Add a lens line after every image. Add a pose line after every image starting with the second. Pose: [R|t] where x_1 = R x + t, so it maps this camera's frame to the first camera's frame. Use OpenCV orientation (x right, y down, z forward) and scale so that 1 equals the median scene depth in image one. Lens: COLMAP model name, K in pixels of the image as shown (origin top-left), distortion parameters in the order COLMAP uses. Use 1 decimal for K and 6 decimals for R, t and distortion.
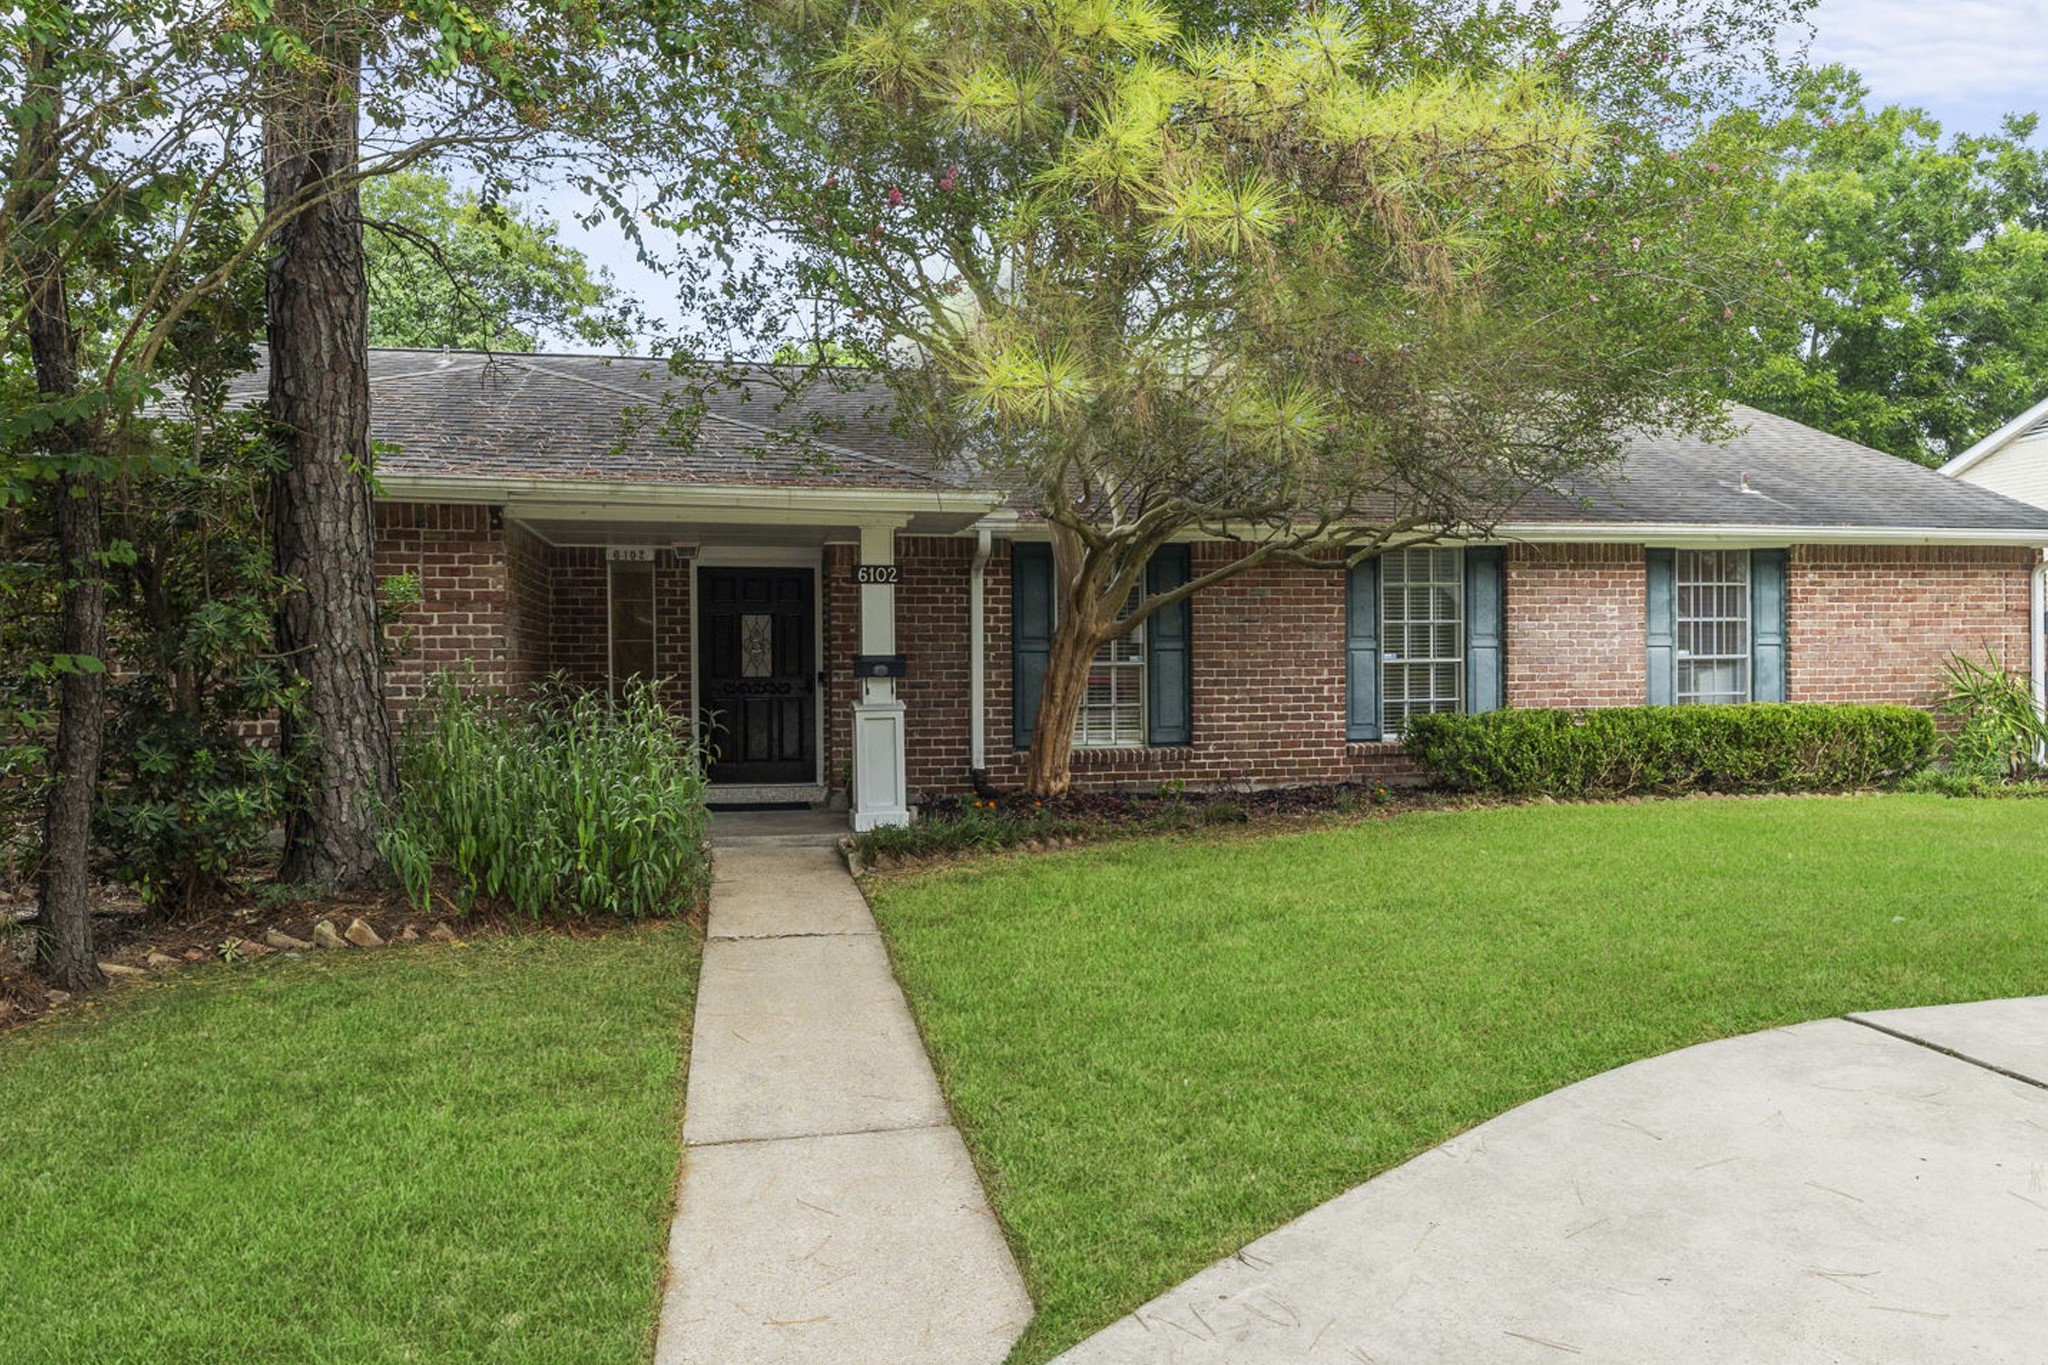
lens RADIAL K [[1404.8, 0, 1031.9], [0, 1404.8, 675.4], [0, 0, 1]] dist [-0.007717, 0.001523]
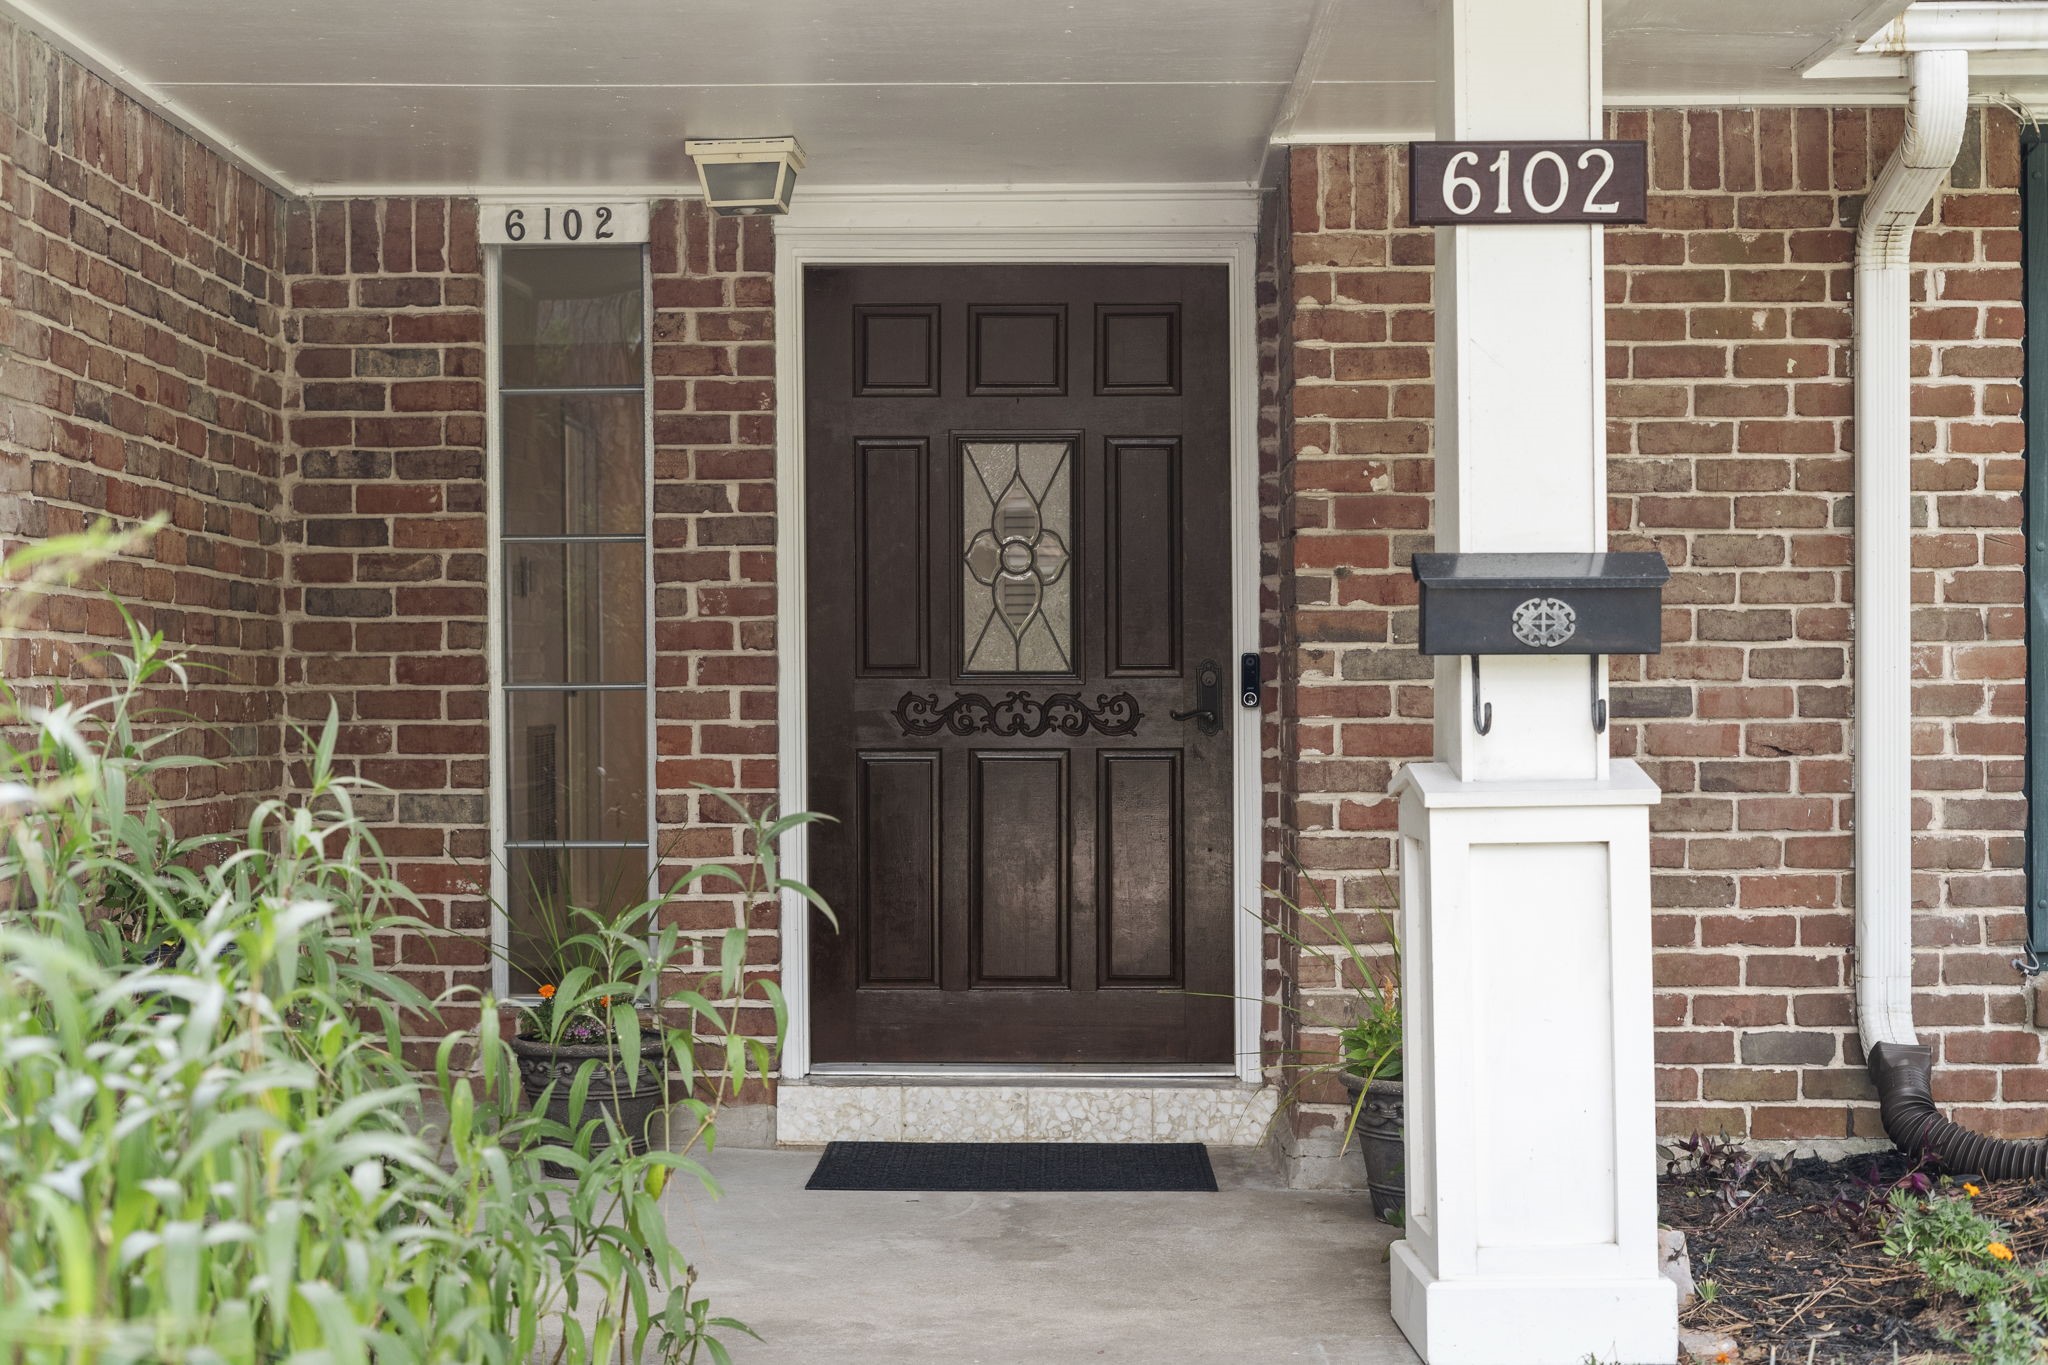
lens RADIAL K [[3164.2, 0, 1021.7], [0, 3164.2, 680.7], [0, 0, 1]] dist [0.041931, 0.000000]
pose [[0.977697, 0.001989, -0.210011, -0.068247], [-0.003609, 0.999967, -0.007328, 0.007472], [0.209989, 0.007922, 0.977672, 0.411874]]
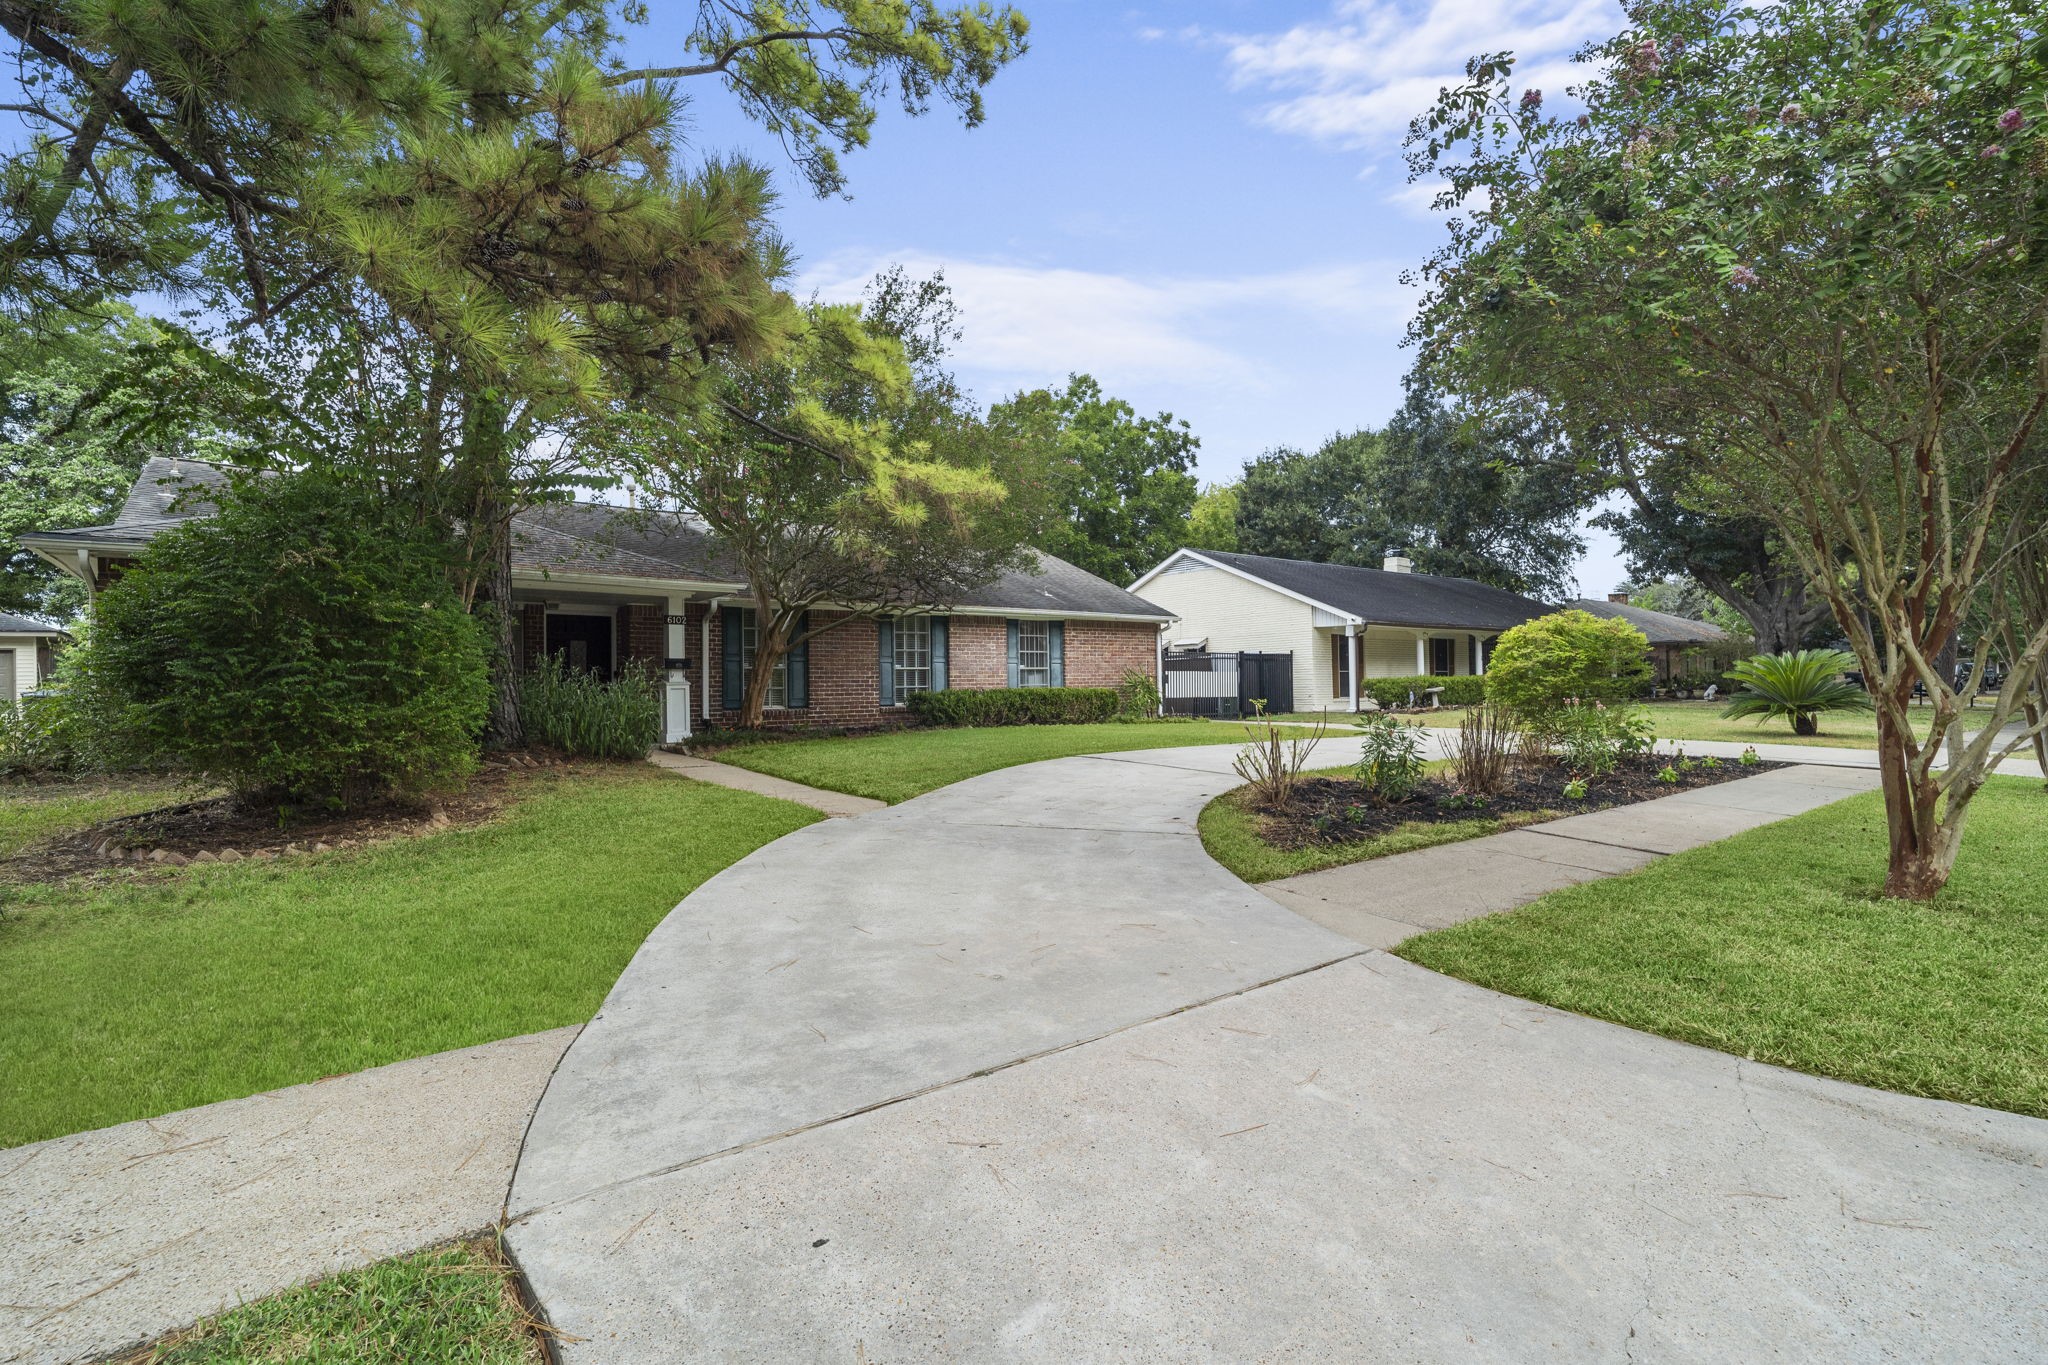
lens RADIAL K [[946.8, 0, 1017.8], [0, 946.8, 683.2], [0, 0, 1]] dist [-0.000523, -0.000010]
pose [[0.905088, -0.000674, 0.425223, -0.205164], [0.009702, 0.999771, -0.019067, 0.044475], [-0.425113, 0.021383, 0.904888, -0.404022]]
